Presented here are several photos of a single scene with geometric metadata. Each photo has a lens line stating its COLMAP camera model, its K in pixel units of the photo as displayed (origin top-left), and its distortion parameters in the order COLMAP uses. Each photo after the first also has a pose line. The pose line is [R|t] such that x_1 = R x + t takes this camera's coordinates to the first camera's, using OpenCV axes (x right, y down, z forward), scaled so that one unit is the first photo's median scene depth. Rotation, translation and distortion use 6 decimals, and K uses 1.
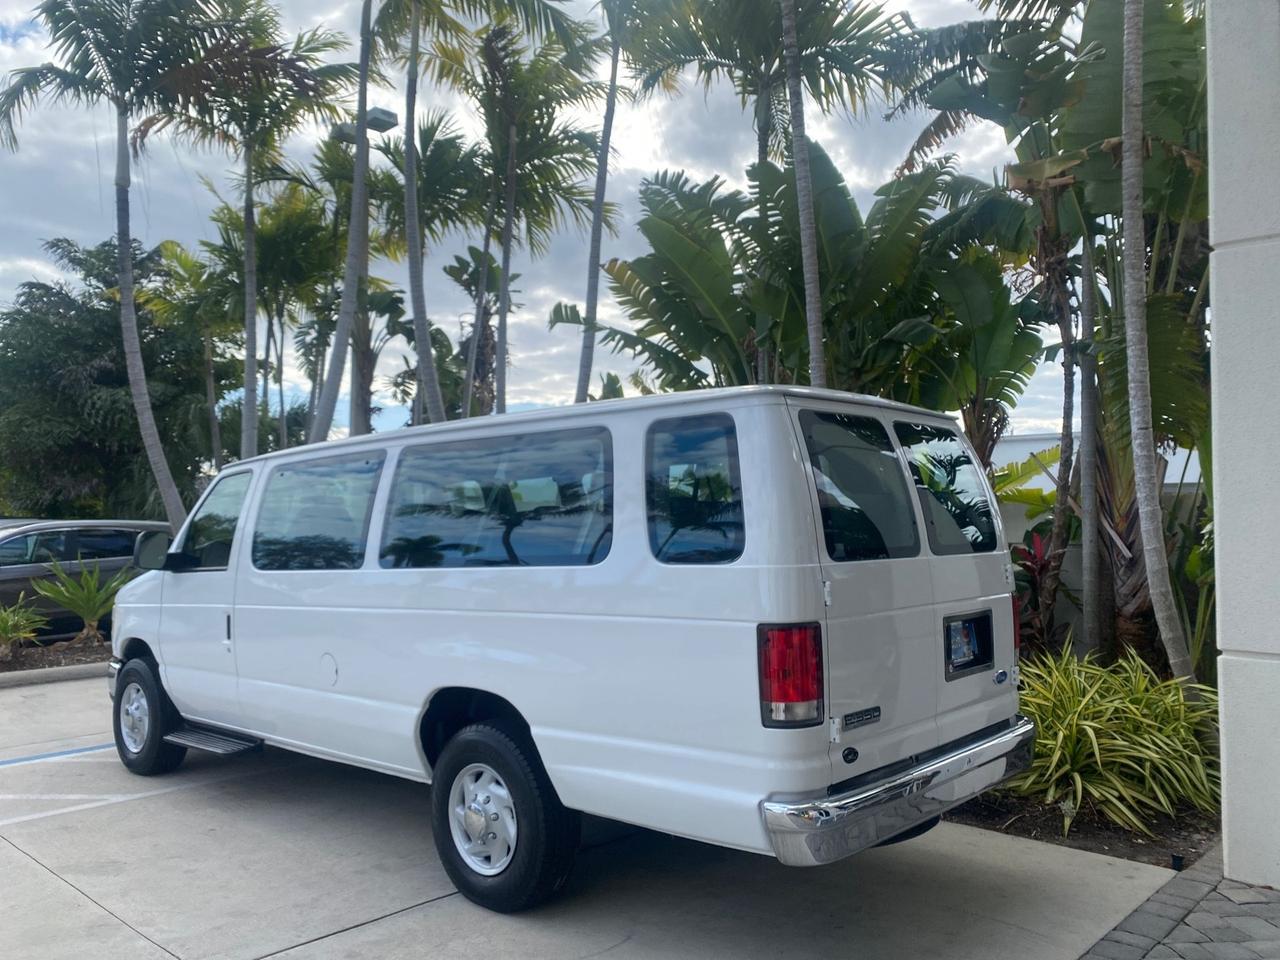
lens RADIAL K [[984.9, 0, 631.1], [0, 984.9, 479.2], [0, 0, 1]] dist [0.014873, -0.015982]
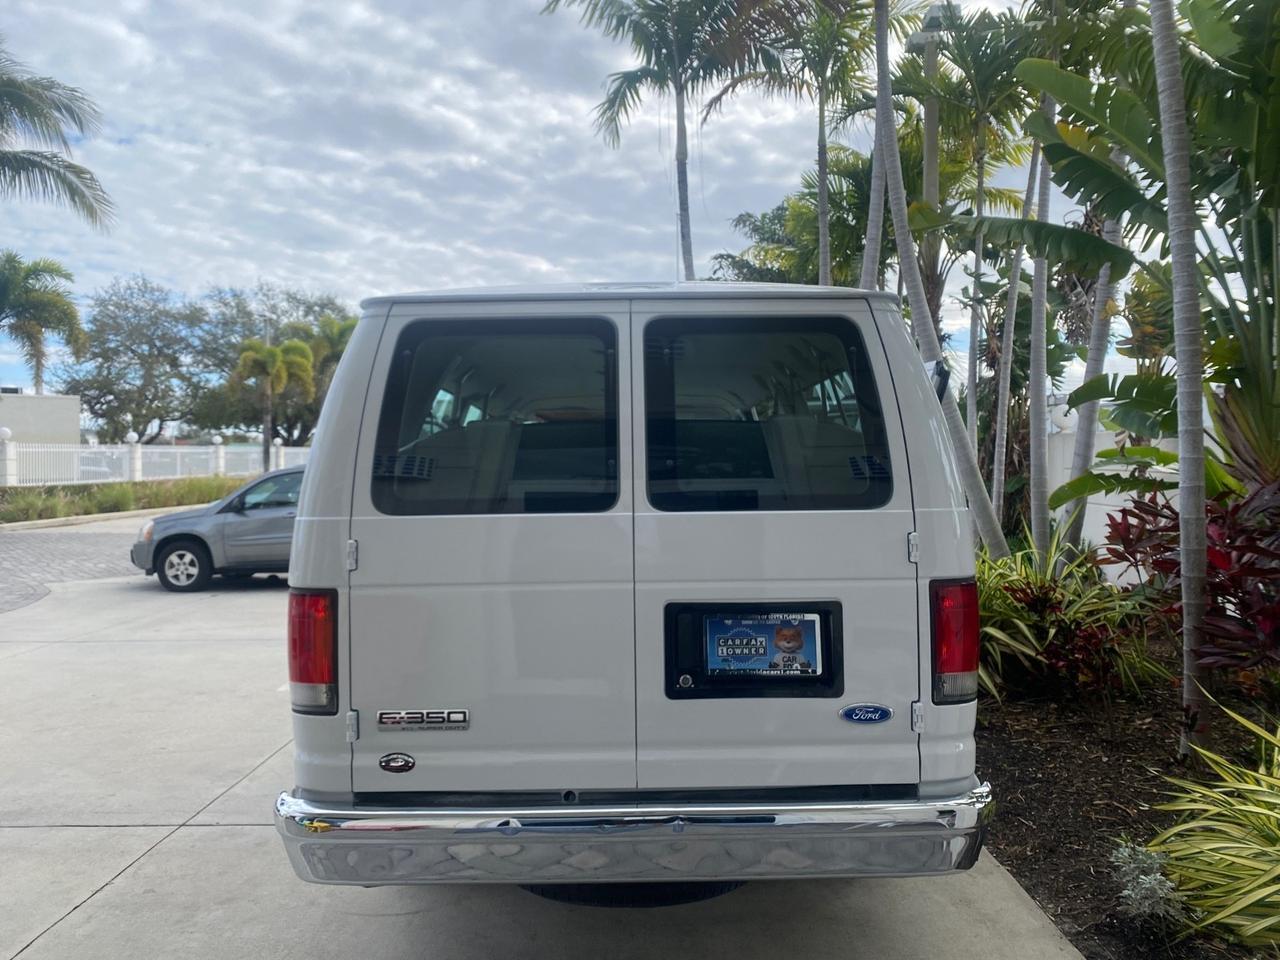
lens RADIAL K [[984.9, 0, 637.7], [0, 984.9, 476.4], [0, 0, 1]] dist [0.014873, -0.015982]
pose [[0.686070, 0.007956, -0.727492, 0.284335], [0.038136, 0.998172, 0.046882, 0.007360], [0.726535, -0.059908, 0.684513, 0.191467]]
